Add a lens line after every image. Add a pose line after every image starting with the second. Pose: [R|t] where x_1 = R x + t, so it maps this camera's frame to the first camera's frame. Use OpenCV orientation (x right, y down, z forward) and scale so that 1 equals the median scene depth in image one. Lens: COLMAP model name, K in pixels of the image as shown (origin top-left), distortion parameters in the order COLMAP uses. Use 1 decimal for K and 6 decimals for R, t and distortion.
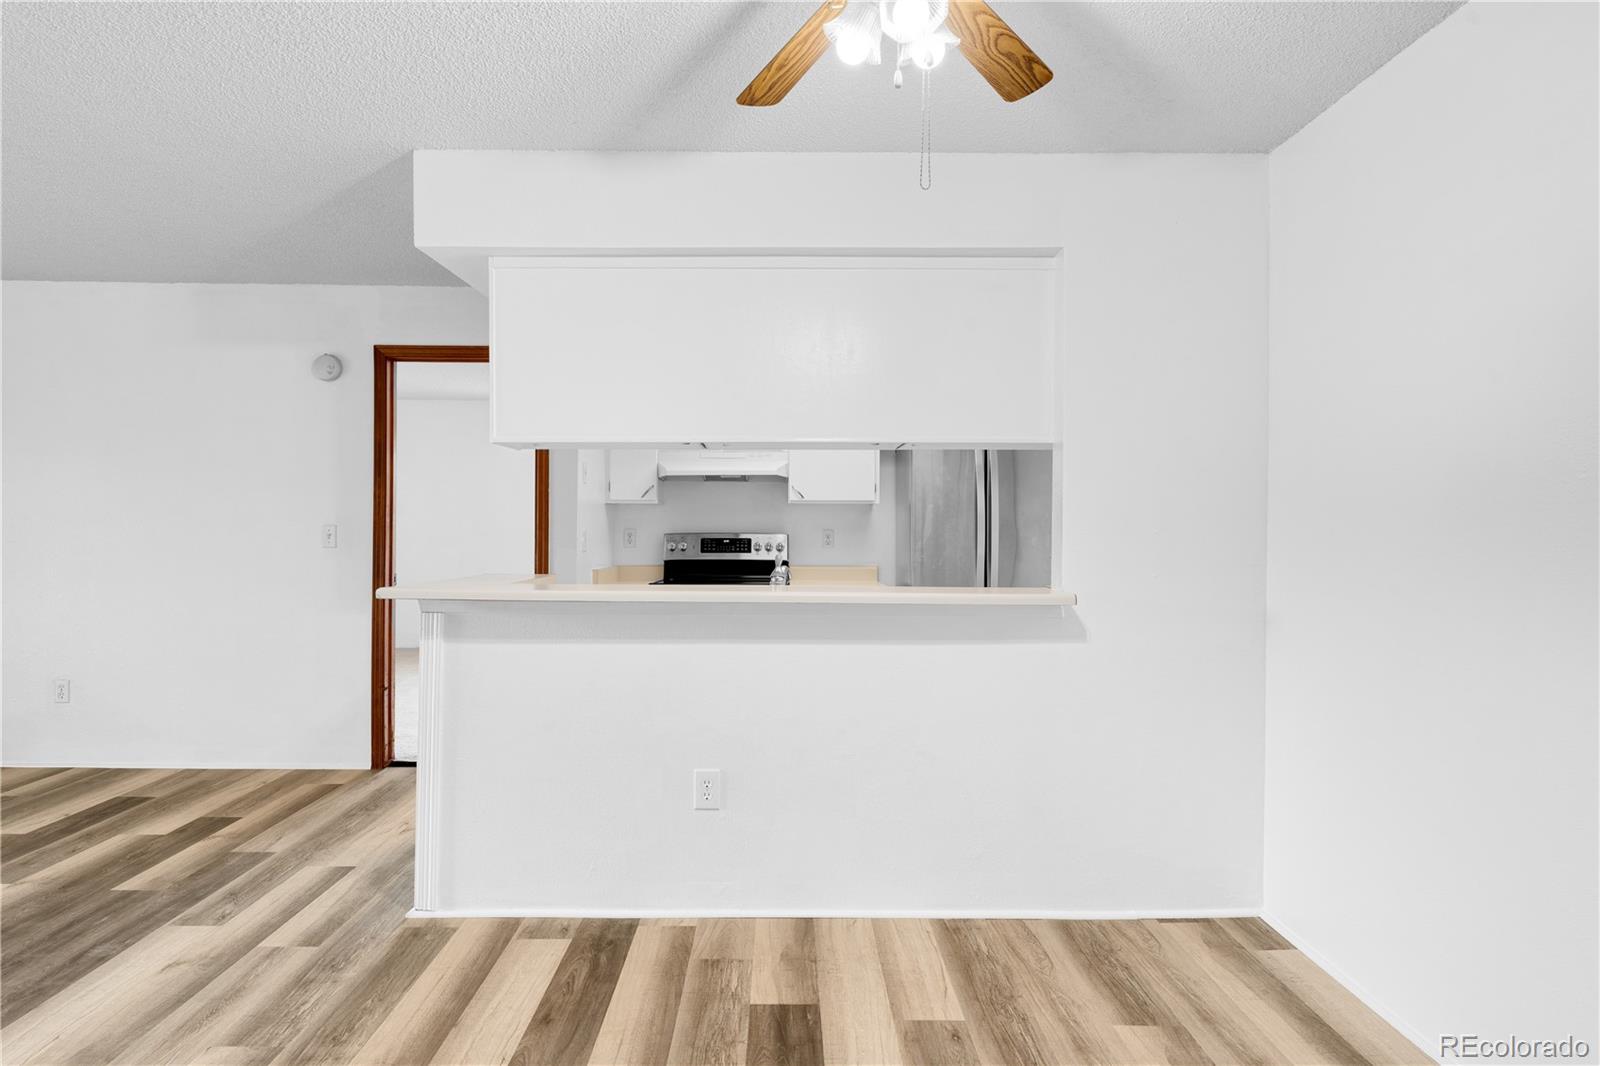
lens RADIAL K [[886.7, 0, 800.0], [0, 886.7, 533.0], [0, 0, 1]] dist [-0.000144, 0.000179]
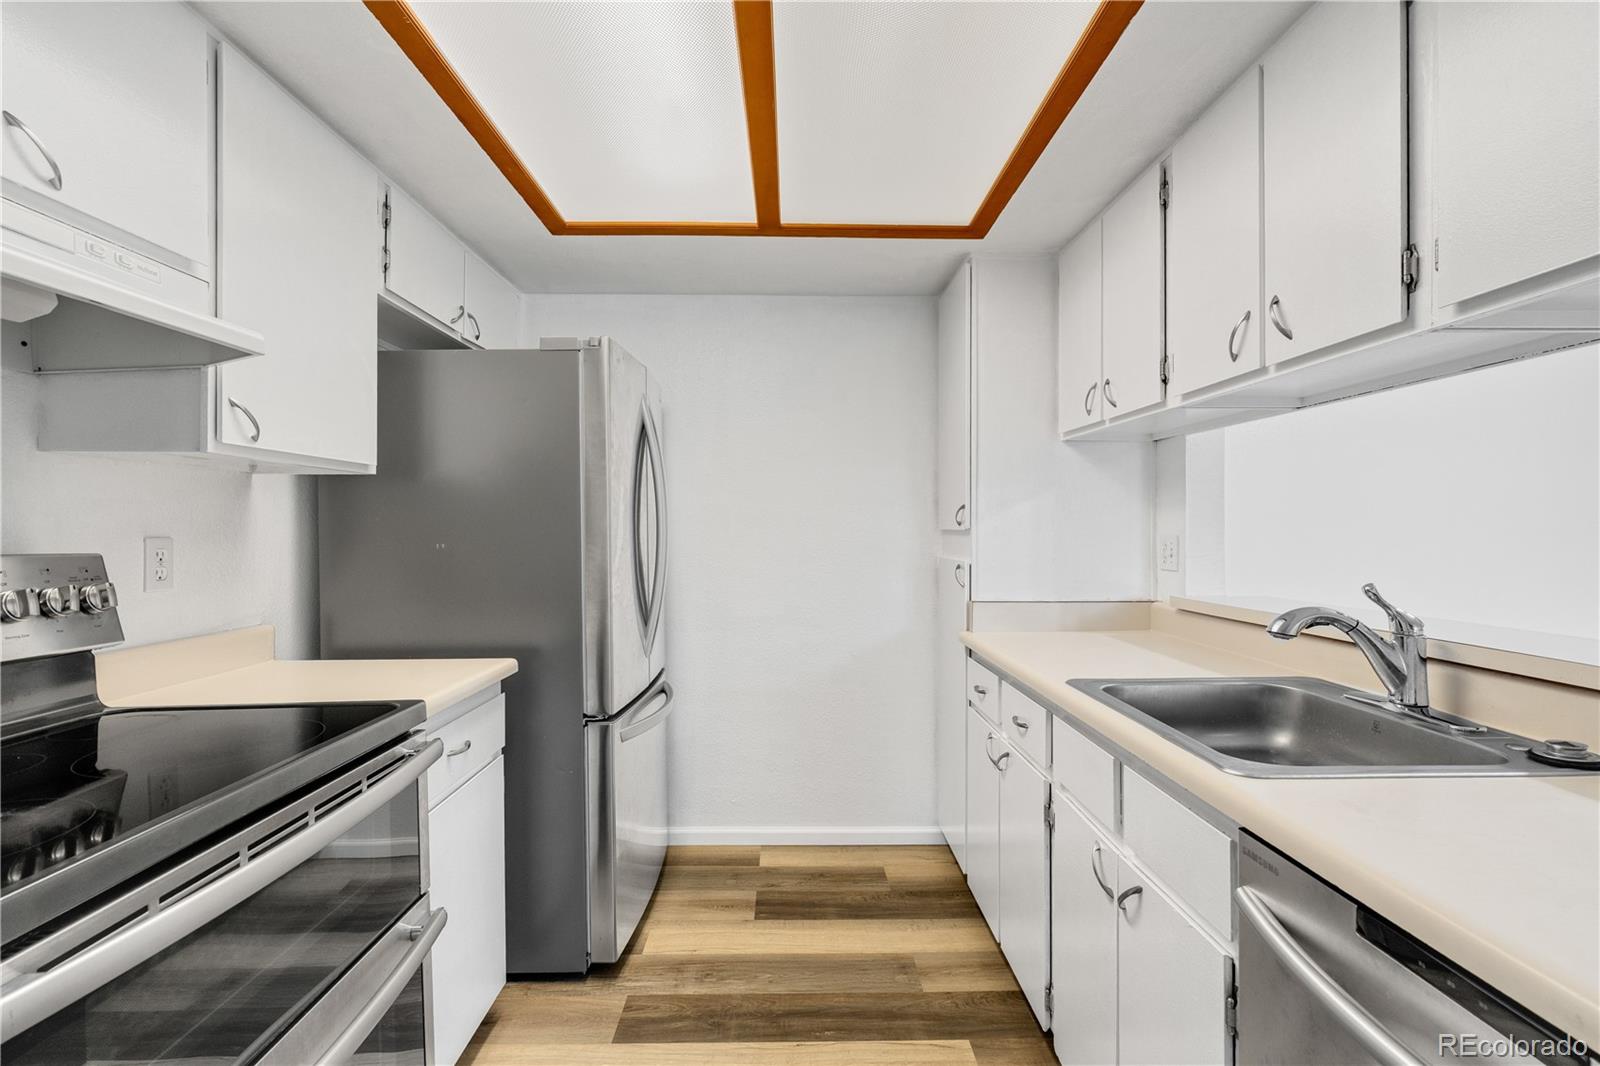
lens RADIAL K [[739.0, 0, 800.0], [0, 739.0, 533.0], [0, 0, 1]] dist [-0.001279, -0.000390]
pose [[-0.000789, -0.008953, 0.999960, -0.474301], [0.003033, 0.999955, 0.008955, -0.013020], [-0.999995, 0.003040, -0.000762, 1.415988]]
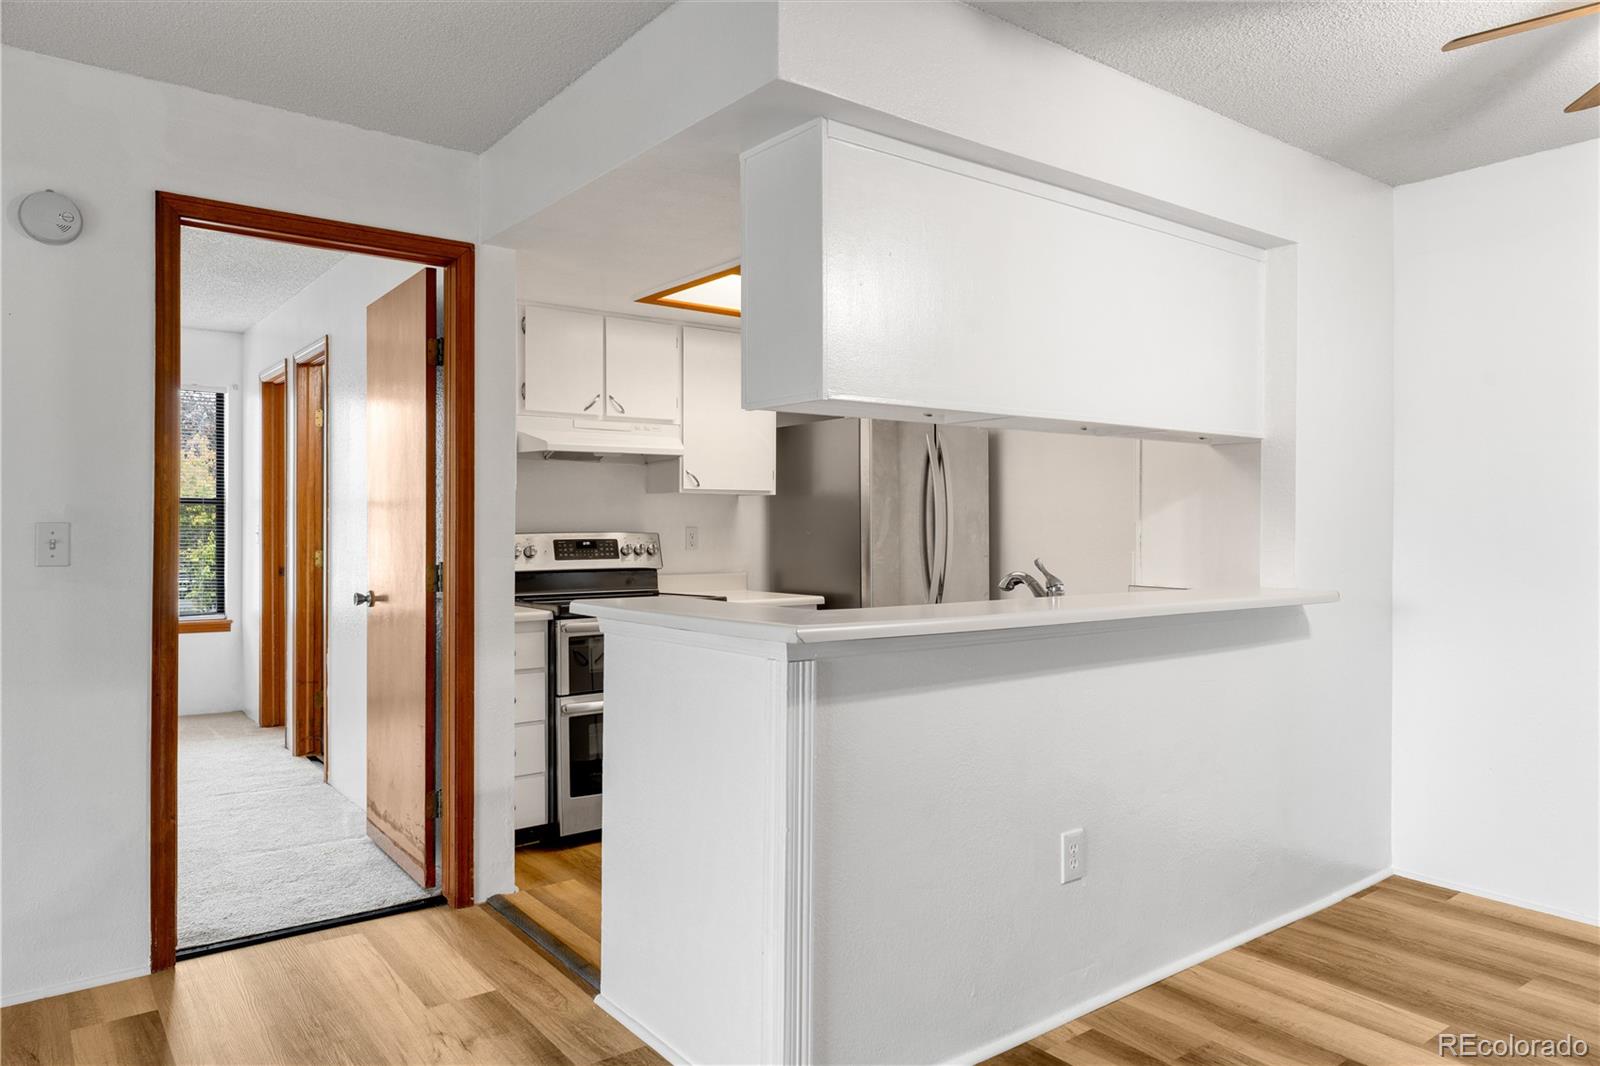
lens RADIAL K [[1038.5, 0, 800.0], [0, 1038.5, 533.0], [0, 0, 1]] dist [0.001918, 0.000877]
pose [[0.801627, -0.008000, 0.597771, -0.828111], [0.004930, 0.999965, 0.006771, -0.007615], [-0.597804, -0.002481, 0.801638, 0.387745]]
